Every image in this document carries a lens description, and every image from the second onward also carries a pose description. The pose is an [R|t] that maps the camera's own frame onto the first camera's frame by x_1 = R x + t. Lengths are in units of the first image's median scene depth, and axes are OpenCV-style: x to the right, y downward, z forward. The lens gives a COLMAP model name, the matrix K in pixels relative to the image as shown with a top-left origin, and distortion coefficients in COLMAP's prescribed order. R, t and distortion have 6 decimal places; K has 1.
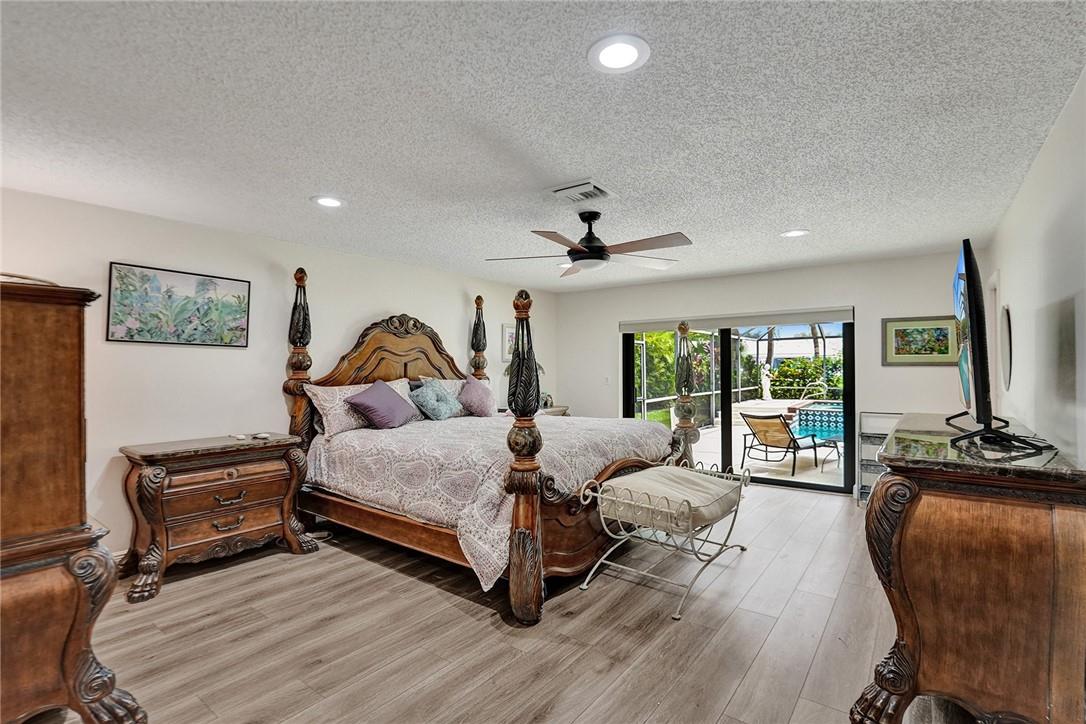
lens RADIAL K [[503.4, 0, 545.9], [0, 503.4, 355.3], [0, 0, 1]] dist [-0.025474, -0.000350]
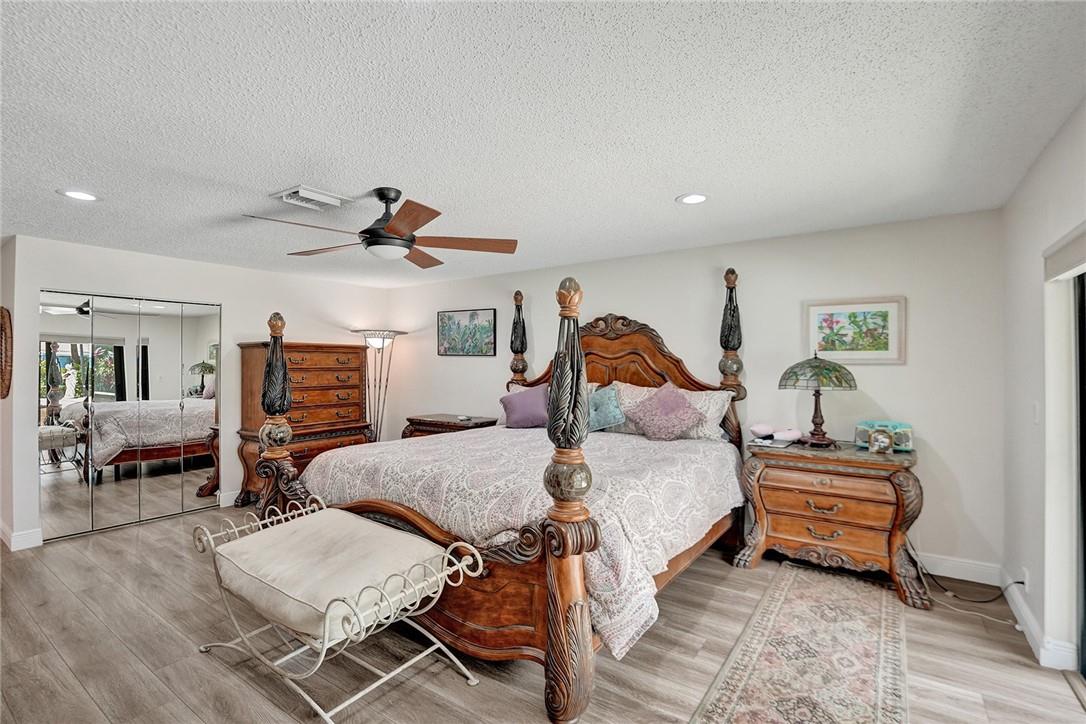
lens RADIAL K [[503.4, 0, 545.9], [0, 503.4, 355.3], [0, 0, 1]] dist [-0.025474, -0.000350]
pose [[0.034343, -0.011175, -0.999348, 0.811265], [0.023055, 0.999680, -0.010387, 0.000314], [0.999144, -0.022684, 0.034590, 1.086570]]
